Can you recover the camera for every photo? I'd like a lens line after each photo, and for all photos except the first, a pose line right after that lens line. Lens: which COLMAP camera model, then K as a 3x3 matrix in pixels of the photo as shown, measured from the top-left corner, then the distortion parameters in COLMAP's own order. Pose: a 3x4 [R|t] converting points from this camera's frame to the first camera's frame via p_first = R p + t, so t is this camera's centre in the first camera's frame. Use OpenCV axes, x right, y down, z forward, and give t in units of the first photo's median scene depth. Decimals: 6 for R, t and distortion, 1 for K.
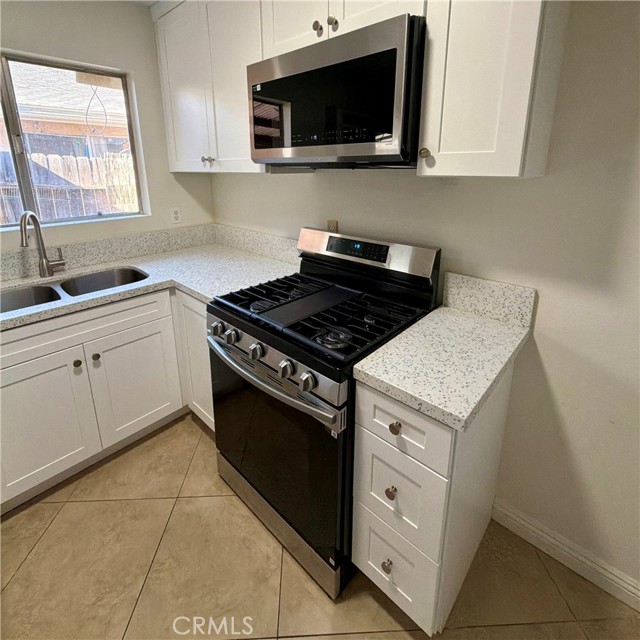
lens RADIAL K [[338.8, 0, 318.3], [0, 338.8, 251.1], [0, 0, 1]] dist [0.001578, -0.001283]
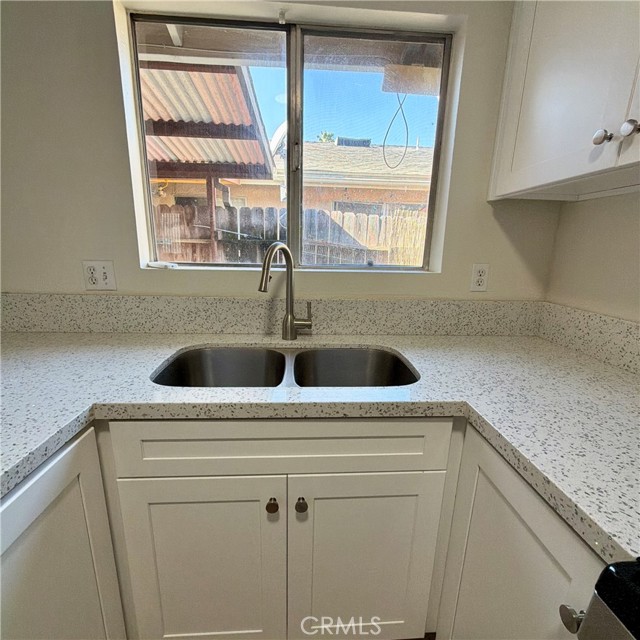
lens RADIAL K [[338.8, 0, 320.0], [0, 338.8, 333.3], [0, 0, 1]] dist [0.001578, -0.001283]
pose [[0.726553, 0.192387, -0.659627, -0.312197], [-0.192186, 0.978585, 0.073729, -0.003003], [0.659685, 0.073203, 0.747968, 0.561397]]
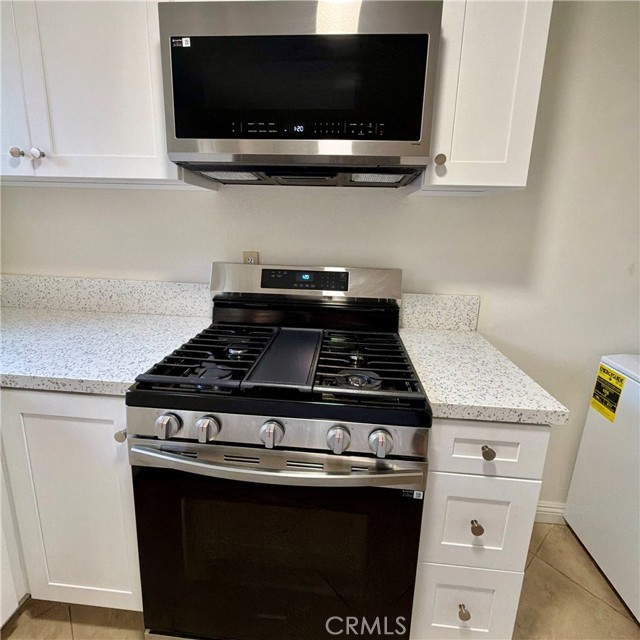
lens RADIAL K [[338.8, 0, 317.4], [0, 338.8, 295.2], [0, 0, 1]] dist [0.001578, -0.001283]
pose [[0.786946, -0.102000, 0.608533, -0.360663], [0.118284, 0.992889, 0.013461, 0.021256], [-0.605579, 0.061386, 0.793414, 0.300967]]
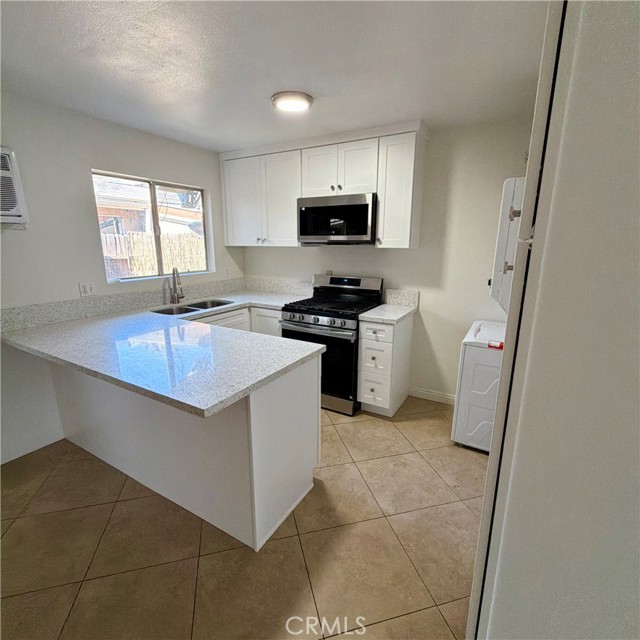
lens RADIAL K [[338.8, 0, 317.6], [0, 338.8, 319.6], [0, 0, 1]] dist [0.001578, -0.001283]
pose [[0.976624, -0.043278, 0.210555, -0.499263], [0.046427, 0.998871, -0.010030, 0.236075], [-0.209883, 0.019571, 0.977531, -1.018853]]
